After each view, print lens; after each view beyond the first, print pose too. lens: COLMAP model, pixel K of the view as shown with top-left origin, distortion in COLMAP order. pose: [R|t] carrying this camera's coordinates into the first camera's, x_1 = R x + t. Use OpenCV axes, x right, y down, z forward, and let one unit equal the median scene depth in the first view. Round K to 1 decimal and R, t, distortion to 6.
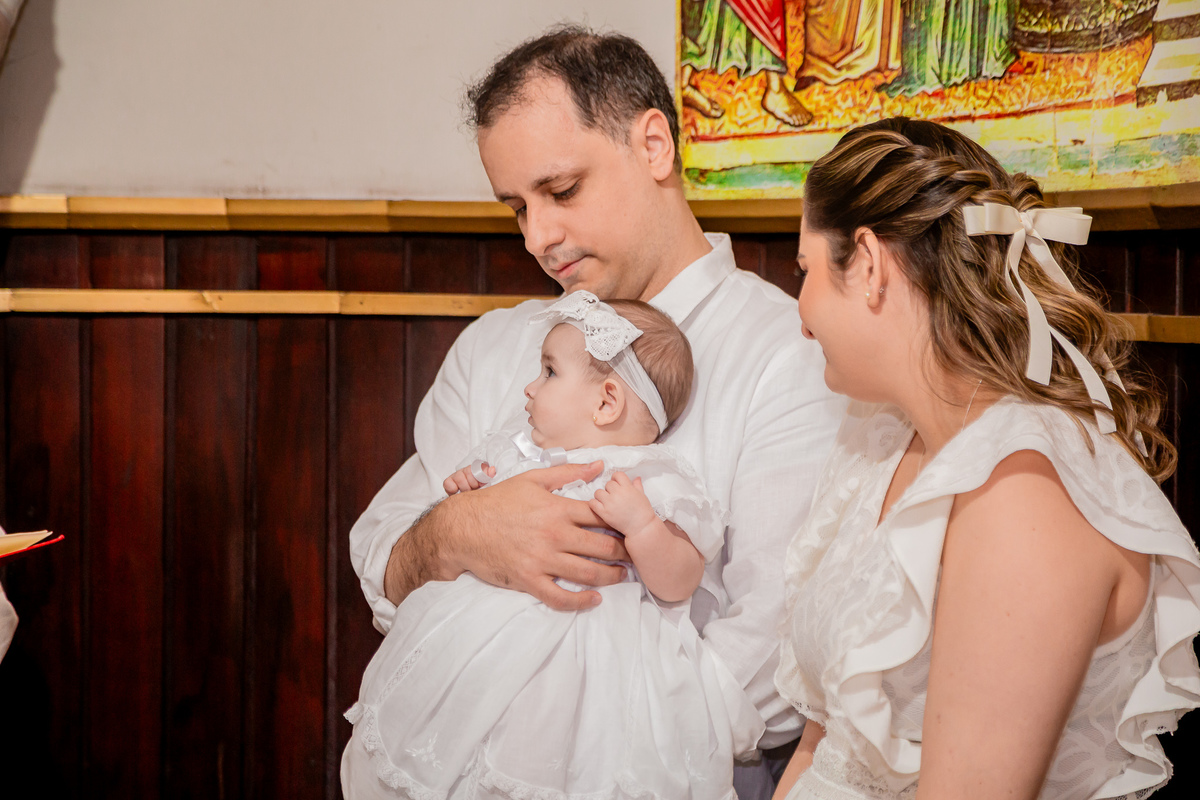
lens RADIAL K [[3186.3, 0, 636.1], [0, 3186.3, 412.8], [0, 0, 1]] dist [0.866355, 0.000000]
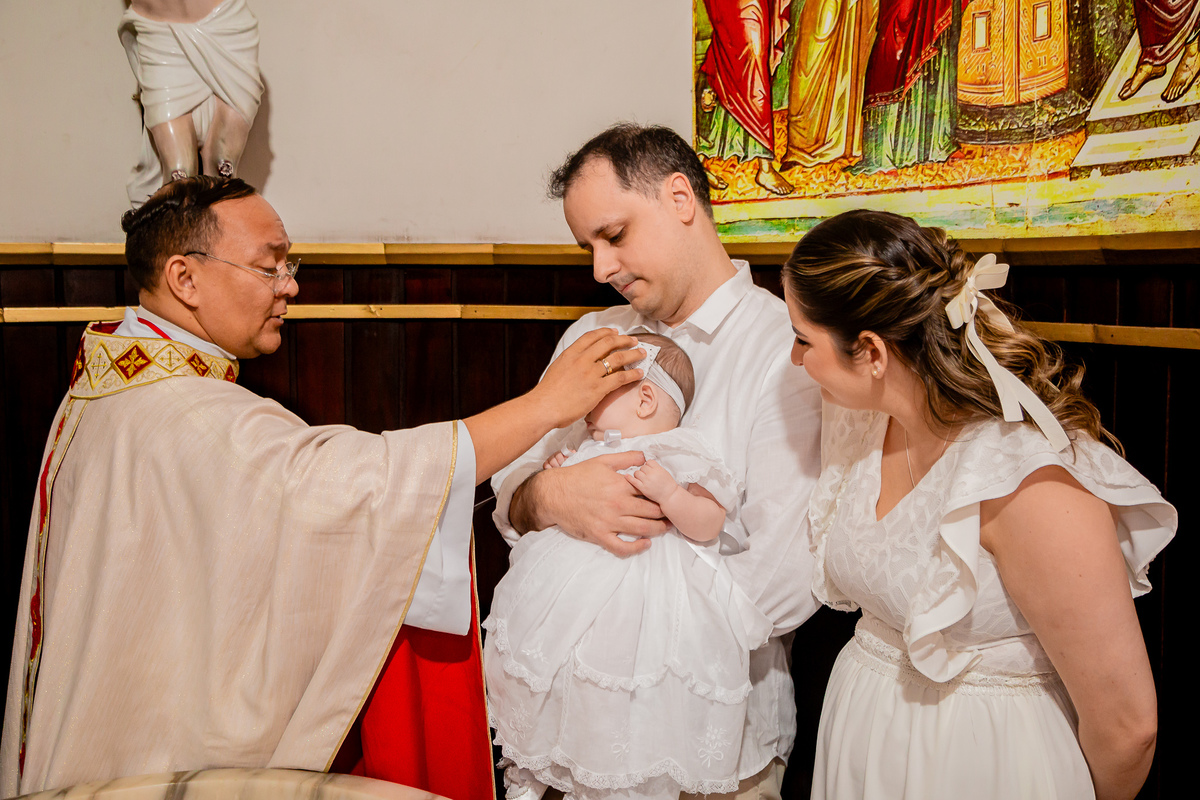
lens RADIAL K [[1416.6, 0, 646.5], [0, 1416.6, 408.7], [0, 0, 1]] dist [0.098580, 0.000000]
pose [[0.989781, -0.014832, 0.141820, -0.110928], [0.008141, 0.998831, 0.047641, -0.021426], [-0.142361, -0.045999, 0.988745, 0.351680]]
